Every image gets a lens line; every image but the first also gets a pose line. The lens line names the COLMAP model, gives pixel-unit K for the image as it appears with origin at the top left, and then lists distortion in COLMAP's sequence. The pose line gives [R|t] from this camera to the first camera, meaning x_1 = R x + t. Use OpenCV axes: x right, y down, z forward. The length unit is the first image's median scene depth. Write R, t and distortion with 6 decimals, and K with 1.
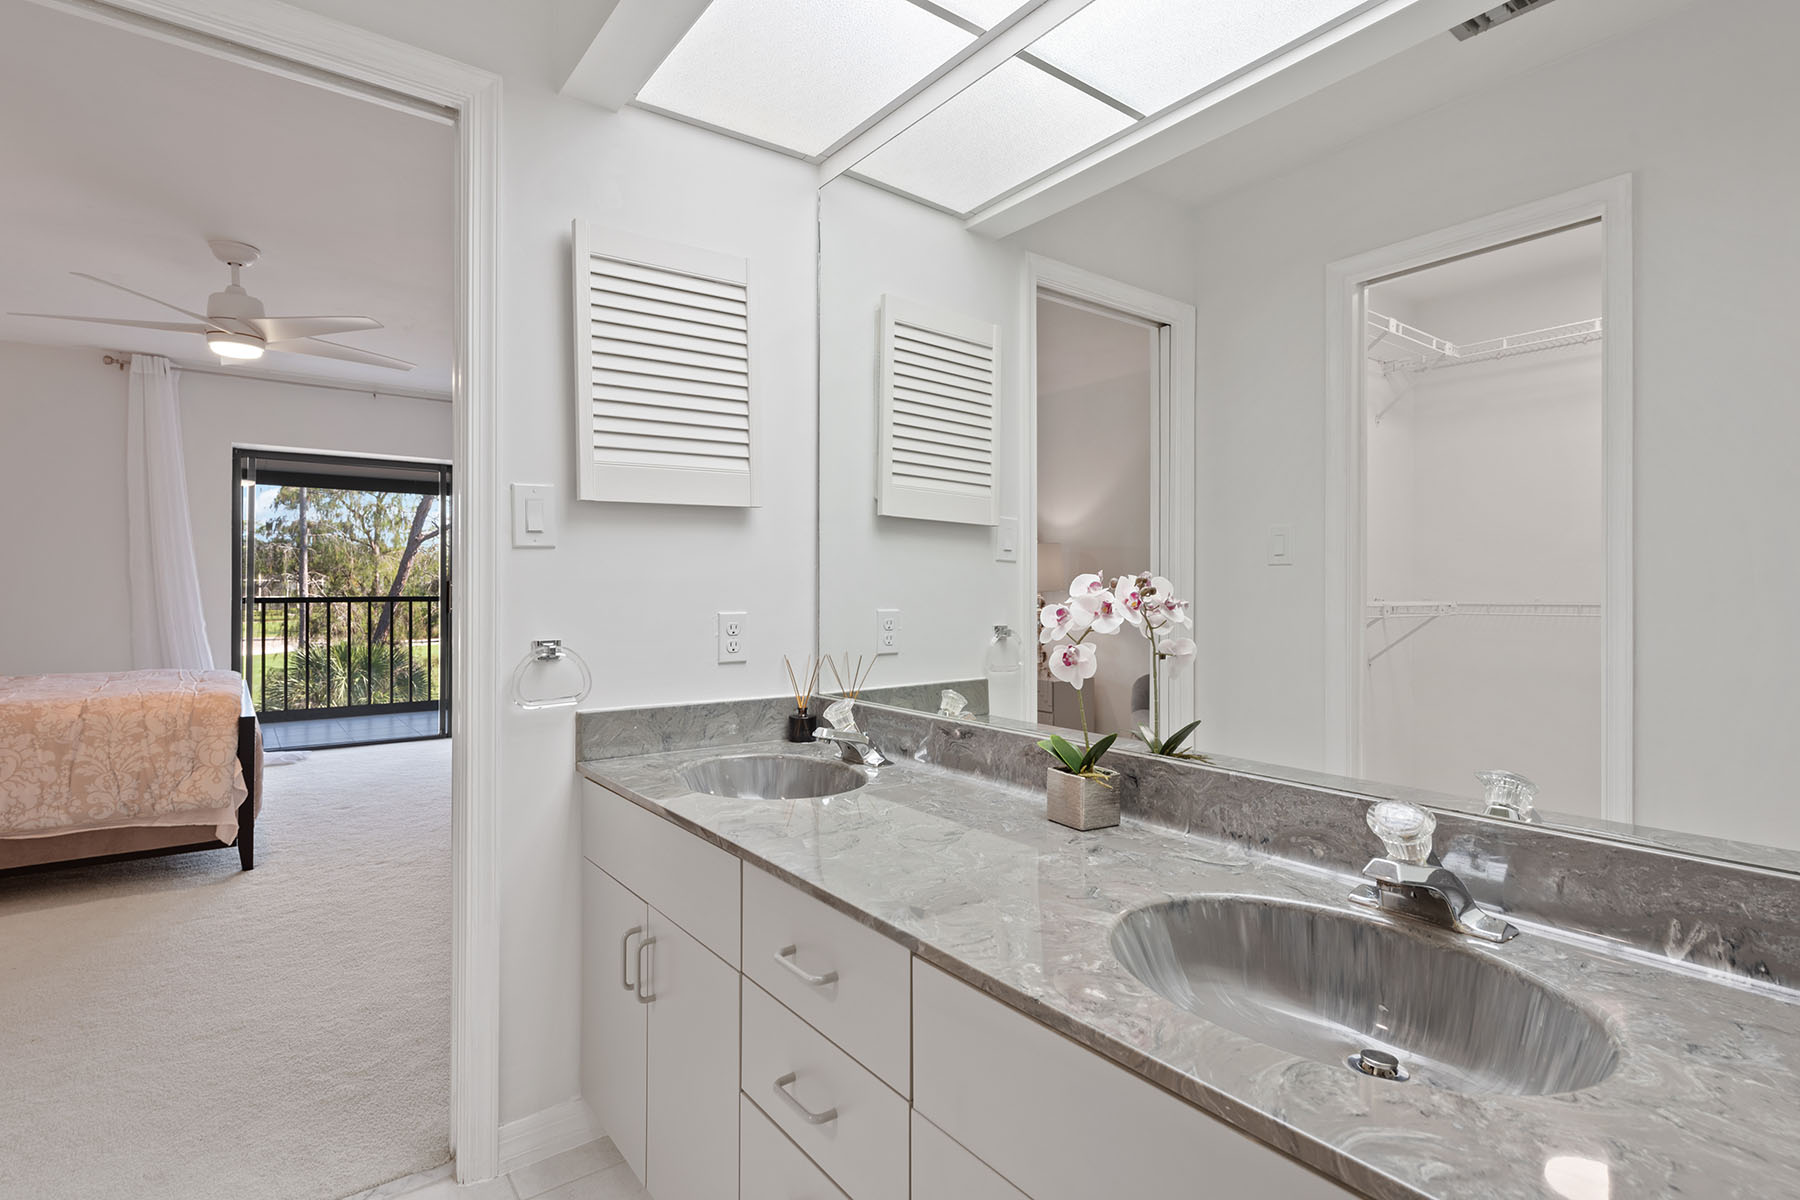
lens RADIAL K [[914.9, 0, 903.9], [0, 914.9, 588.2], [0, 0, 1]] dist [0.027142, -0.010093]
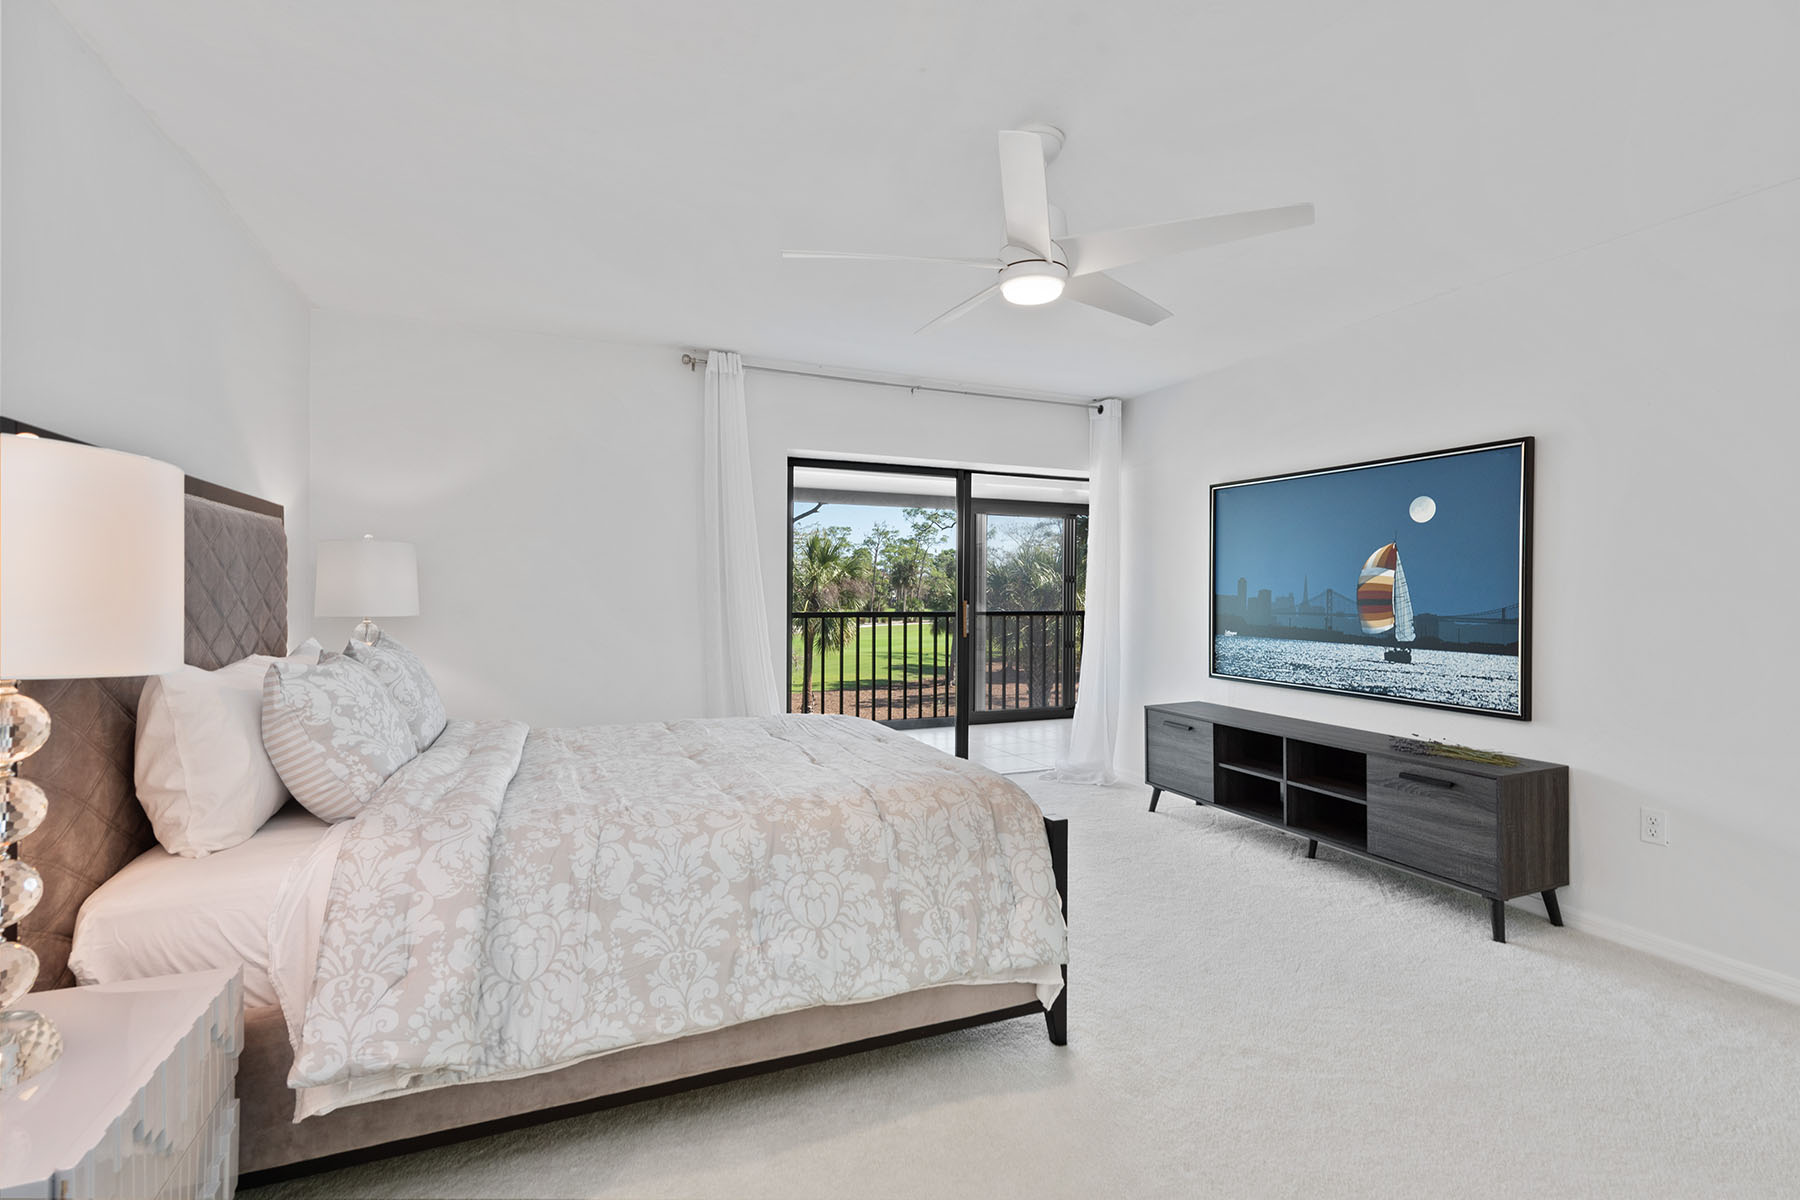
lens RADIAL K [[793.1, 0, 837.5], [0, 793.1, 613.3], [0, 0, 1]] dist [-0.000698, -0.000150]
pose [[0.964850, 0.009645, -0.262626, -0.506488], [-0.002551, 0.999623, 0.027338, -0.019398], [0.262790, -0.025707, 0.964510, 0.284336]]
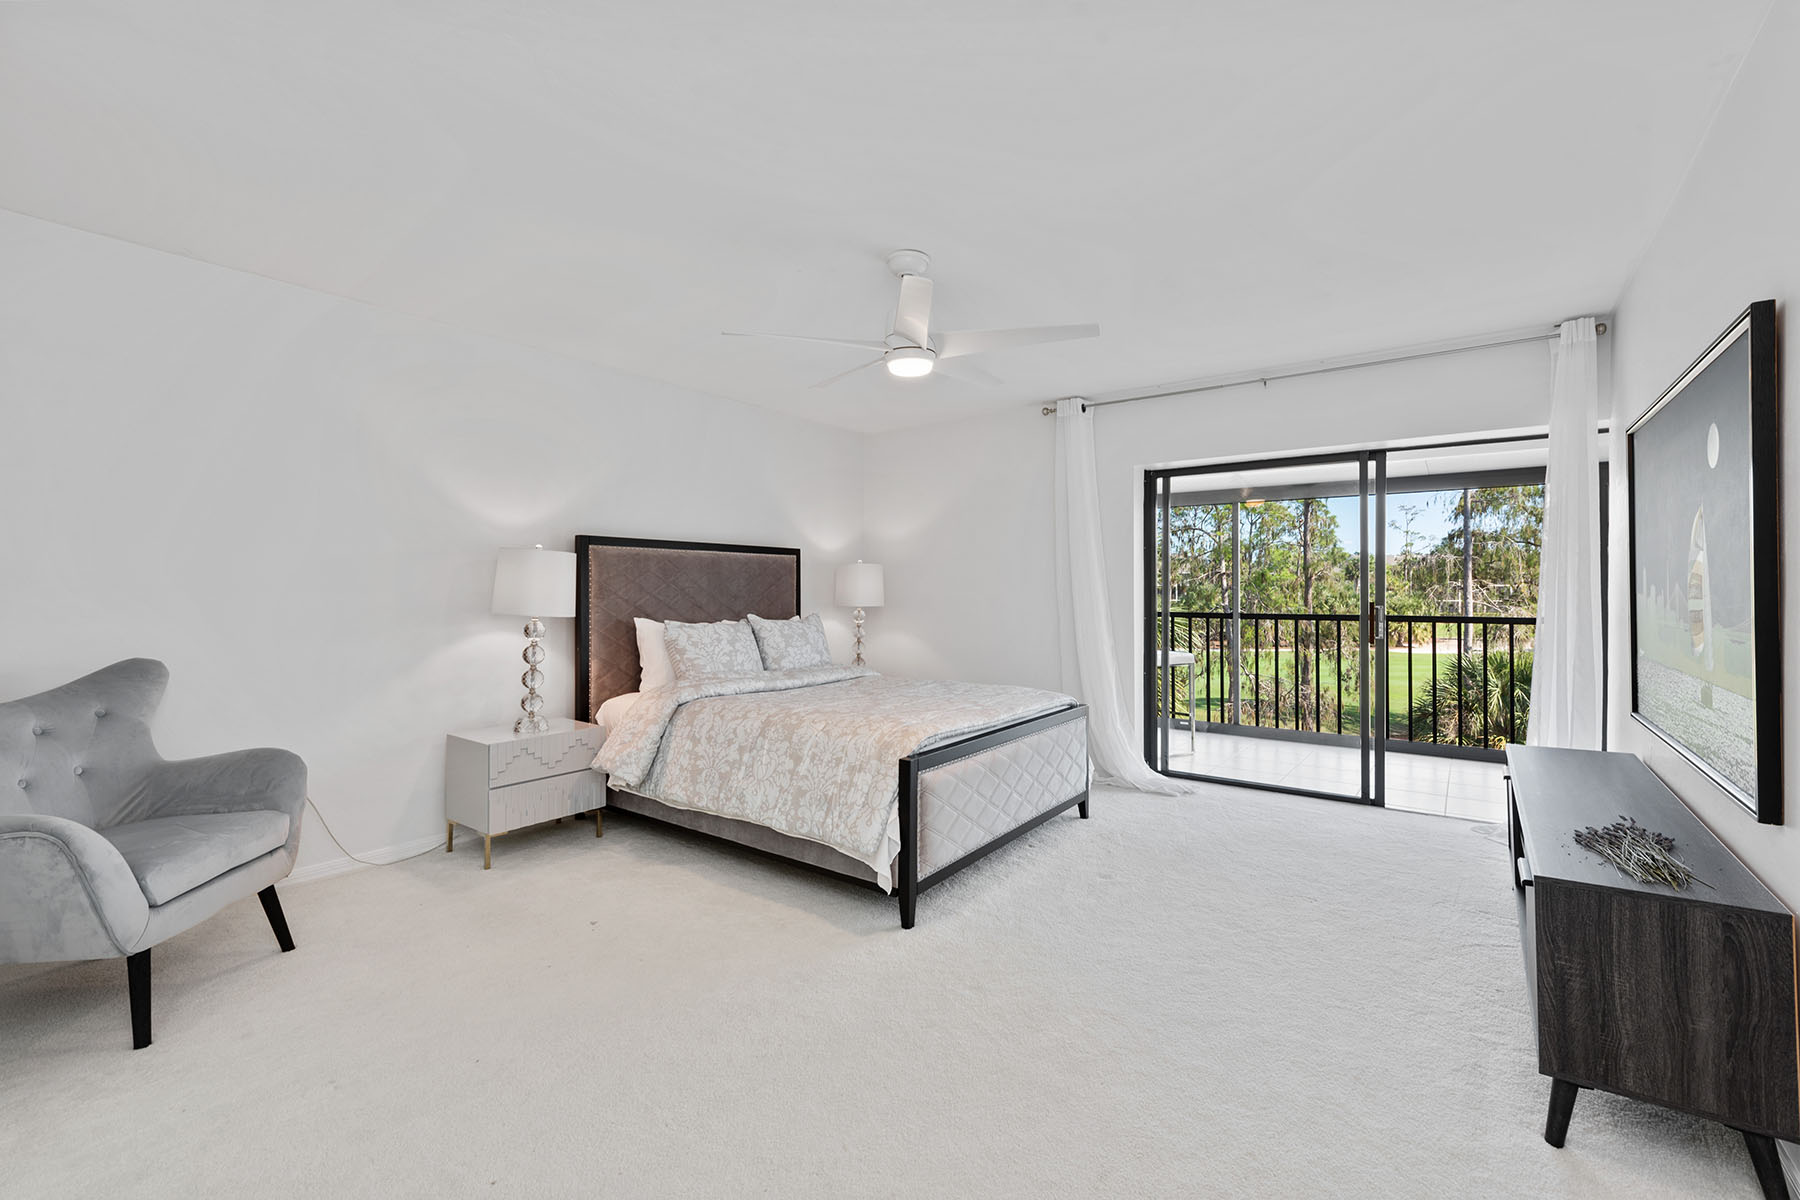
lens RADIAL K [[778.8, 0, 898.5], [0, 778.8, 592.0], [0, 0, 1]] dist [0.012754, -0.000281]
pose [[0.285099, 0.001550, -0.958497, 0.022156], [0.000166, 0.999999, 0.001666, -0.021049], [0.958498, -0.000634, 0.285098, 0.545938]]
